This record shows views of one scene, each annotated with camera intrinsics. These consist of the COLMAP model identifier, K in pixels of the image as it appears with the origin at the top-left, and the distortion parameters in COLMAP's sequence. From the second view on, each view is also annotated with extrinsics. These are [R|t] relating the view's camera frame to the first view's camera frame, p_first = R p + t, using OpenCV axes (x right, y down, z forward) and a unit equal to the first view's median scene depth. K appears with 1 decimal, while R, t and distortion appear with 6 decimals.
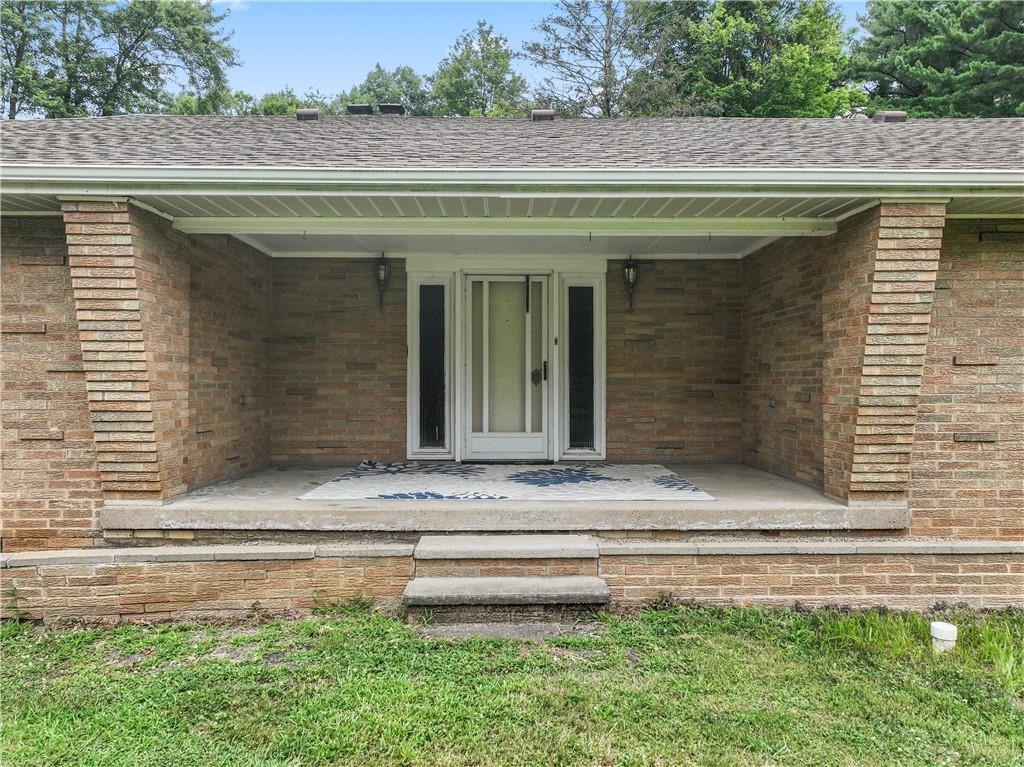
lens RADIAL K [[737.0, 0, 504.4], [0, 737.0, 379.6], [0, 0, 1]] dist [0.000880, 0.003194]
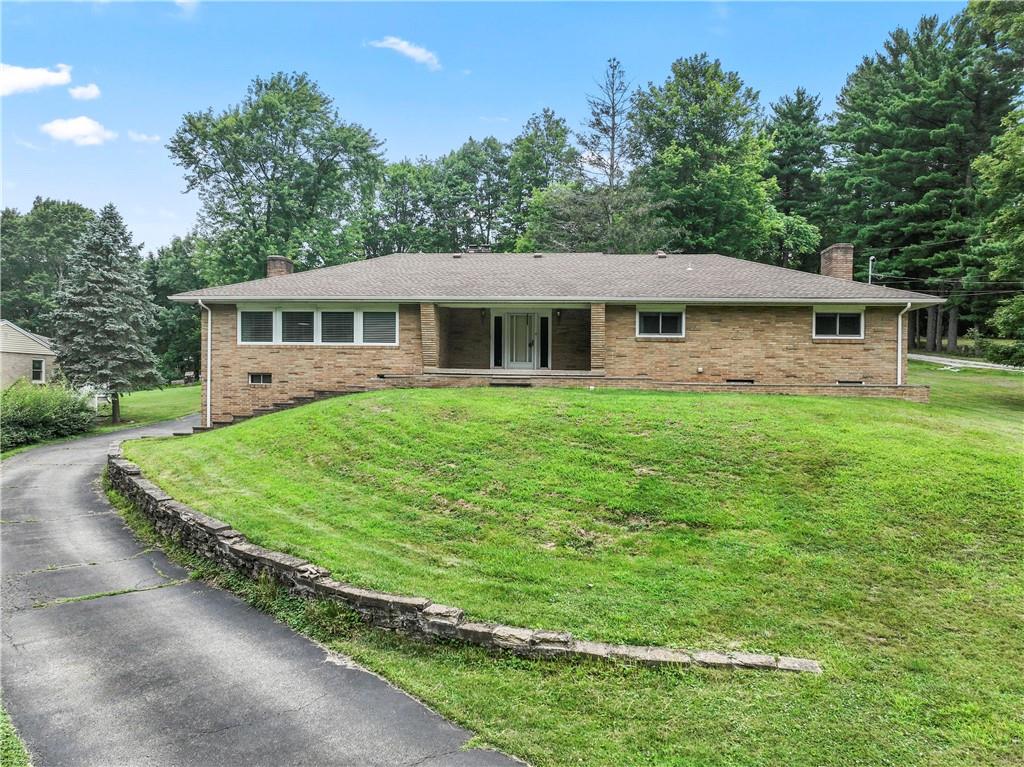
lens RADIAL K [[737.0, 0, 516.4], [0, 737.0, 382.7], [0, 0, 1]] dist [0.000880, 0.003194]
pose [[0.995592, 0.012703, -0.092927, 0.277394], [-0.013089, 0.999908, -0.003544, 0.168106], [0.092874, 0.004745, 0.995667, -2.150027]]
